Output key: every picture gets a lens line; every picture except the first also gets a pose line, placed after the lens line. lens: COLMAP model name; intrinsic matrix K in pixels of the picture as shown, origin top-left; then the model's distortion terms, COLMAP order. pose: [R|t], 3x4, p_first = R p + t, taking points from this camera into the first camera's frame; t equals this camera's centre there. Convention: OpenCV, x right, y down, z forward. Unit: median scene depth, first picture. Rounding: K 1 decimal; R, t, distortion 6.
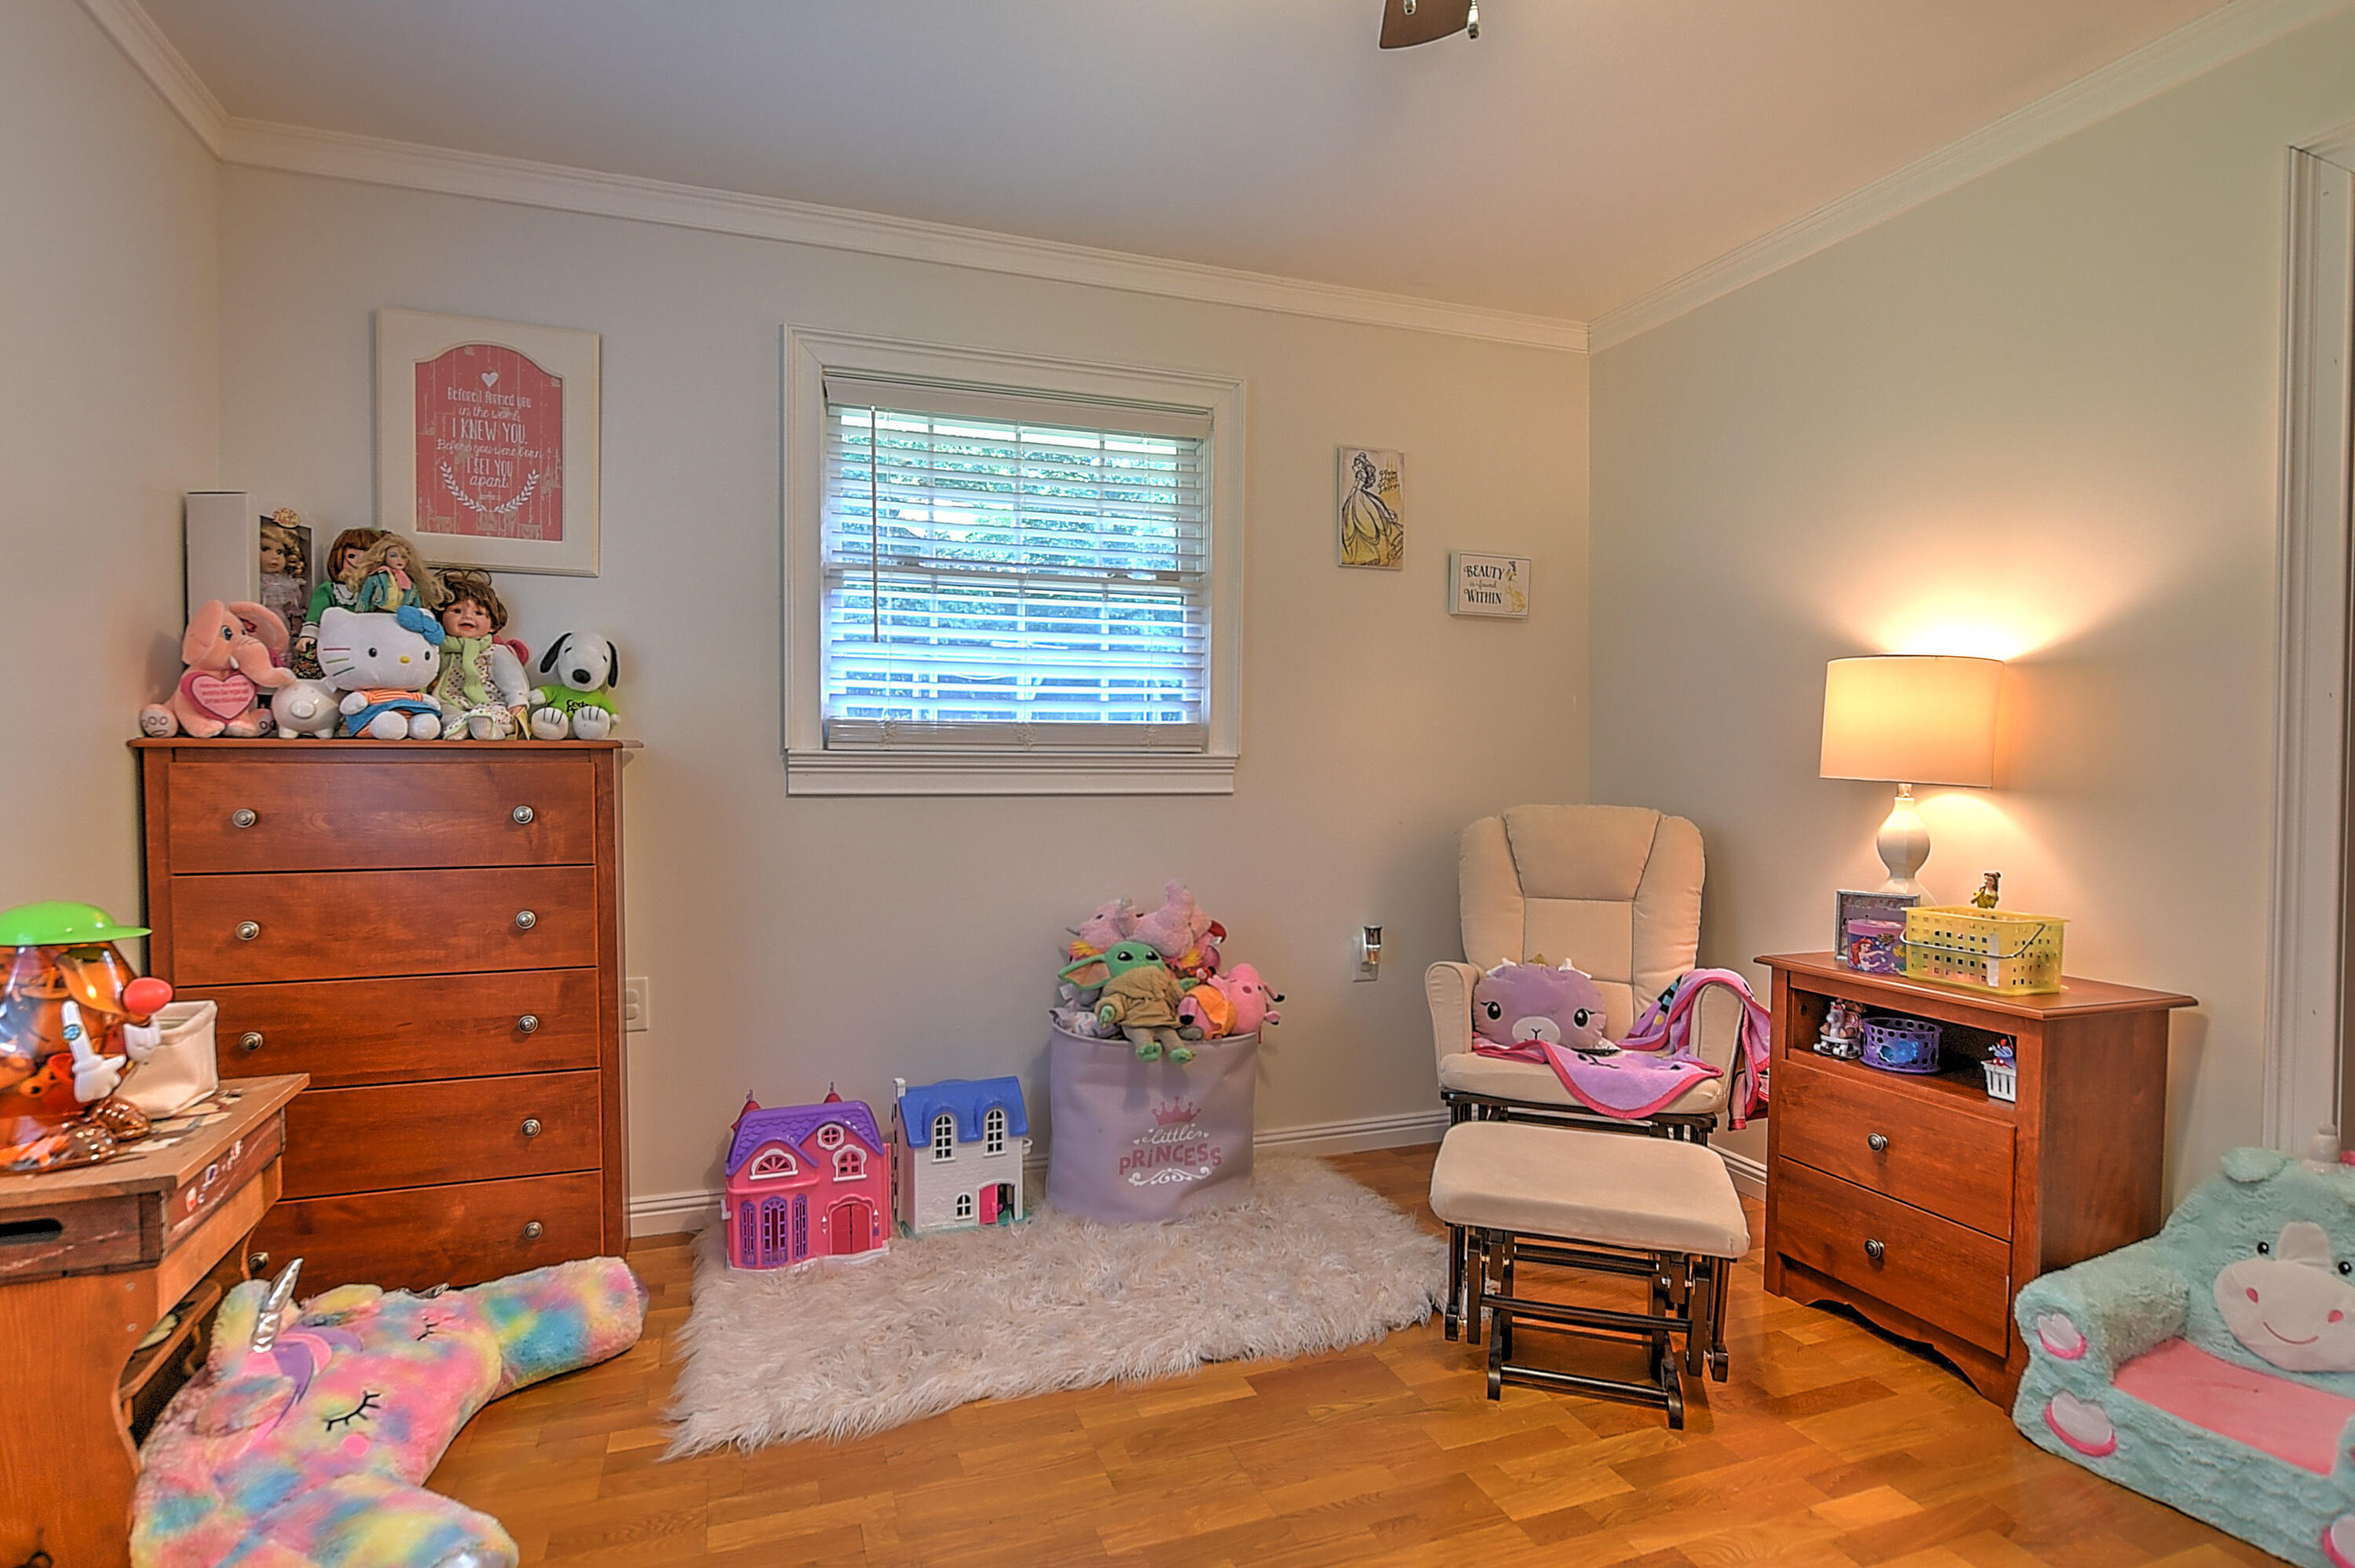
lens RADIAL K [[1192.9, 0, 1178.0], [0, 1192.9, 783.0], [0, 0, 1]] dist [-0.014749, 0.005392]
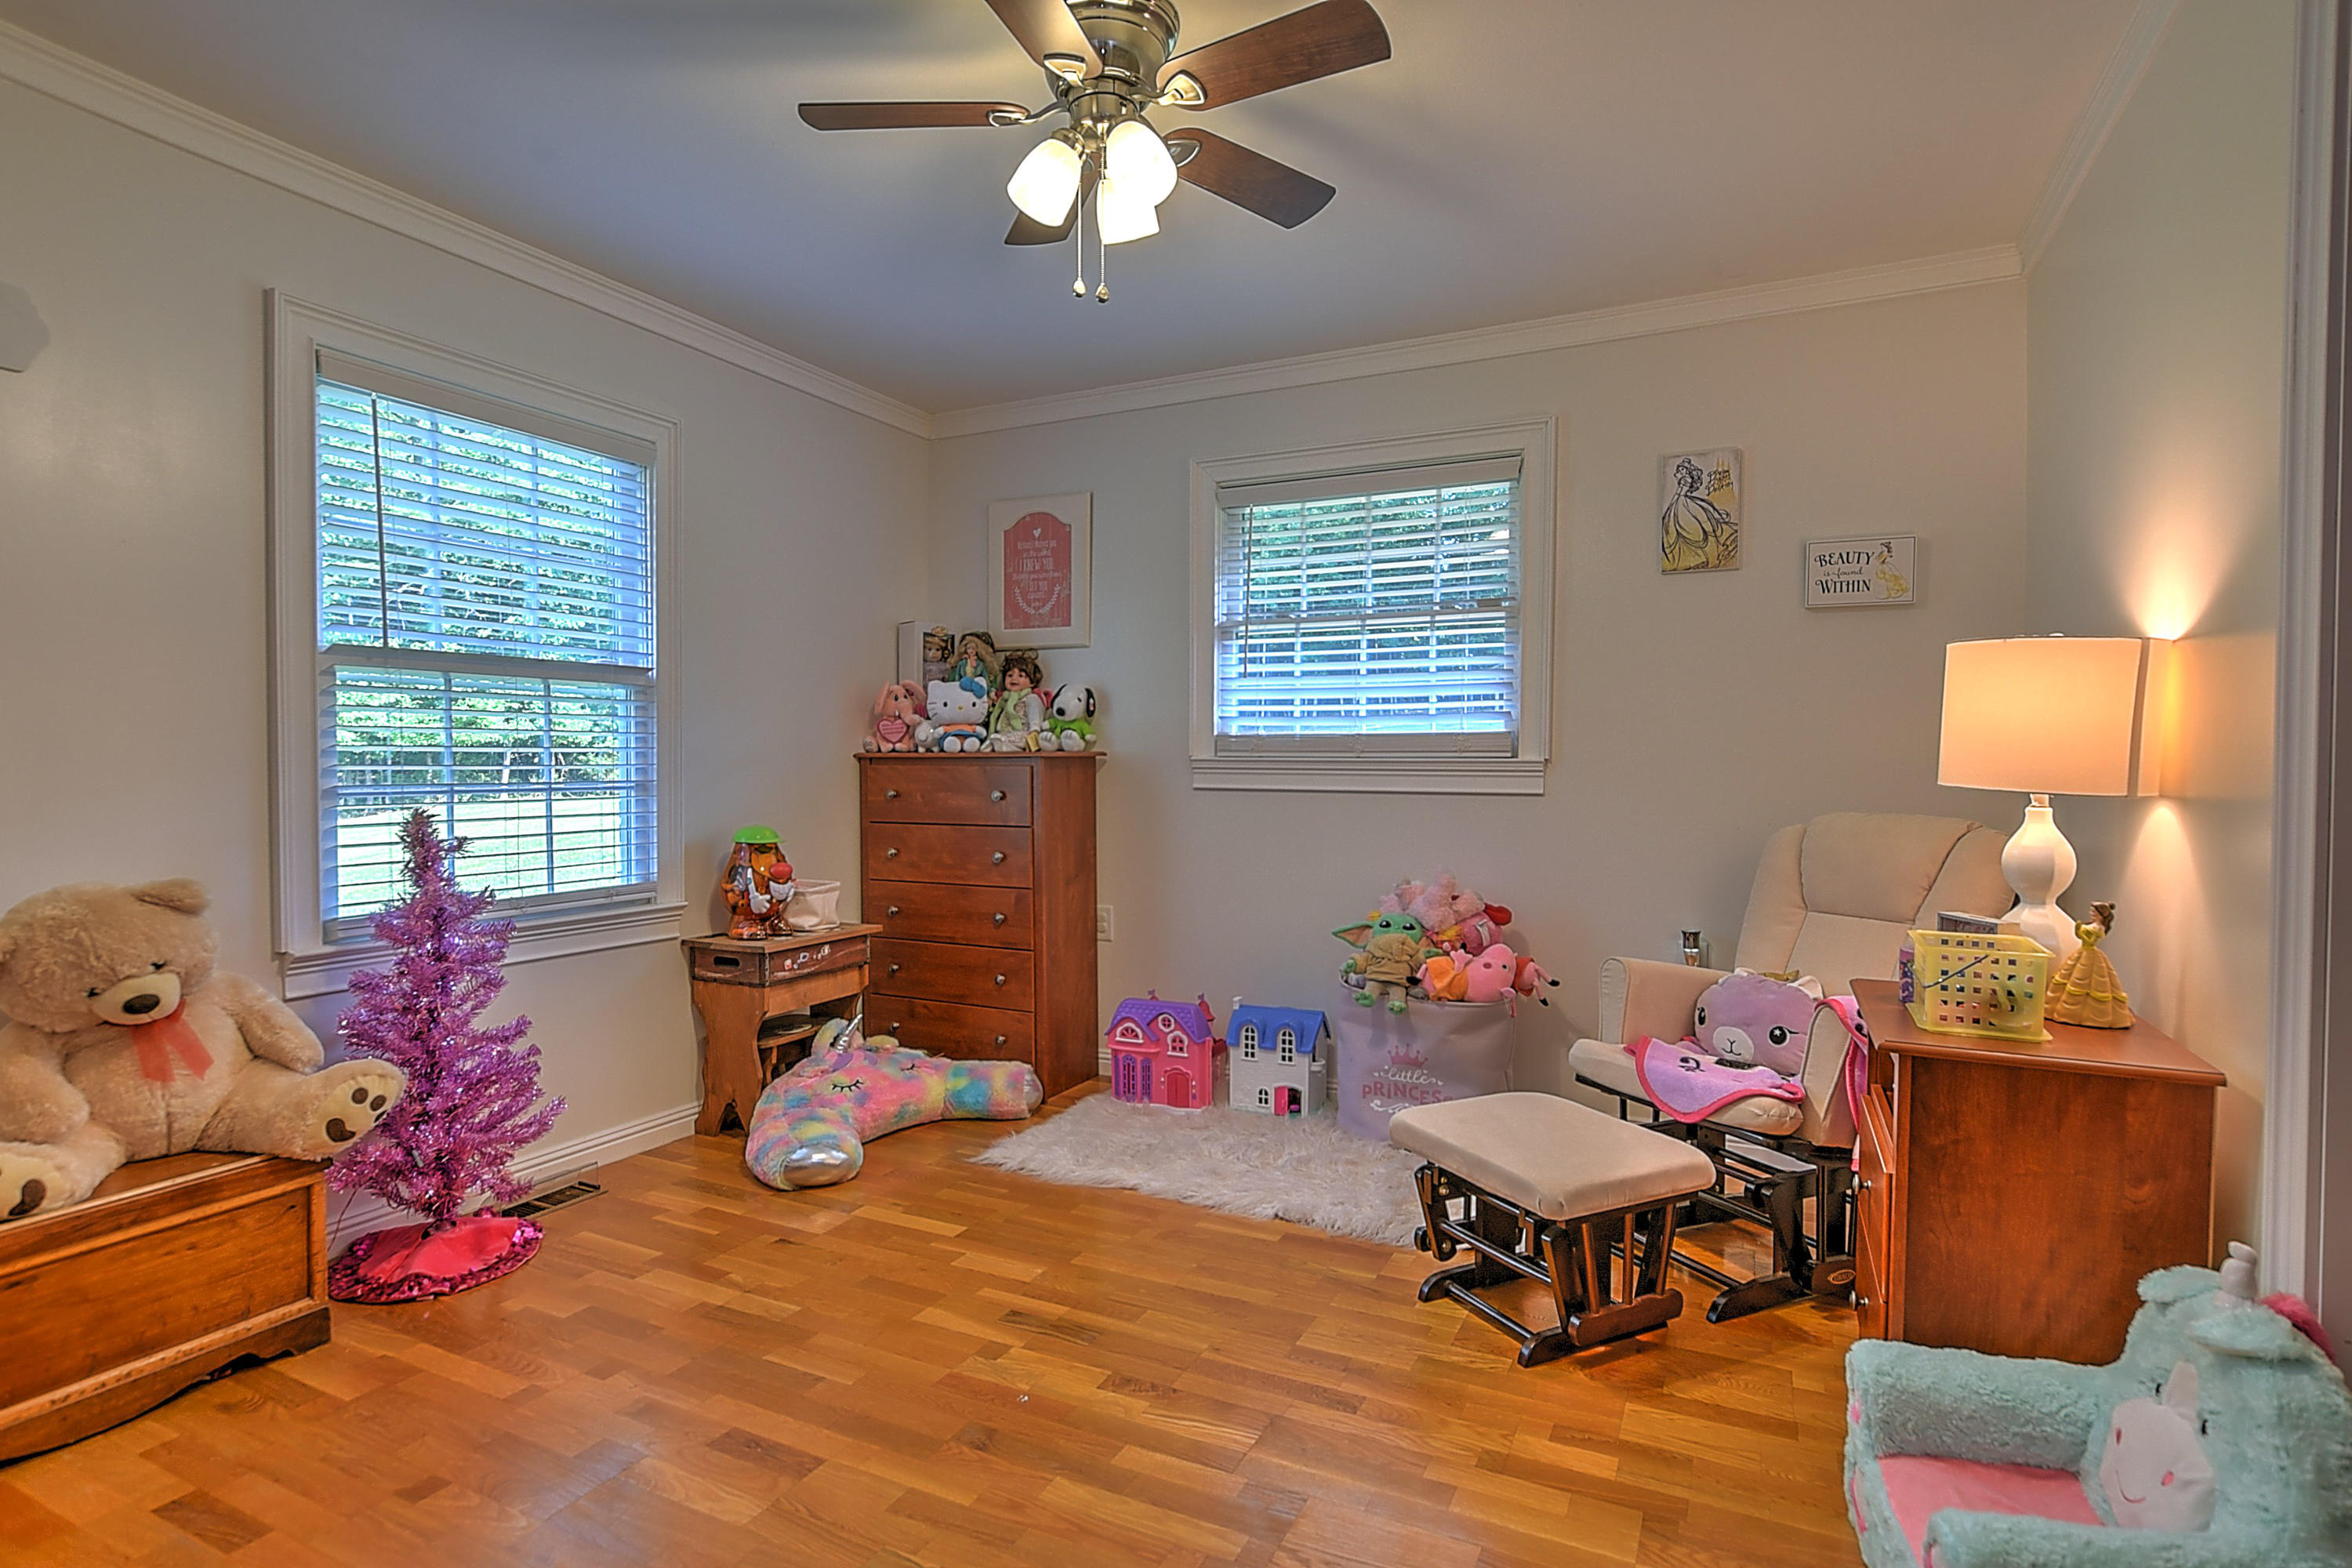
lens RADIAL K [[1191.5, 0, 1158.6], [0, 1191.5, 784.1], [0, 0, 1]] dist [-0.014749, 0.005392]
pose [[0.687421, 0.010862, -0.726178, 0.732764], [-0.015255, 0.999884, 0.000515, 0.004676], [0.726099, 0.010723, 0.687507, -0.010339]]
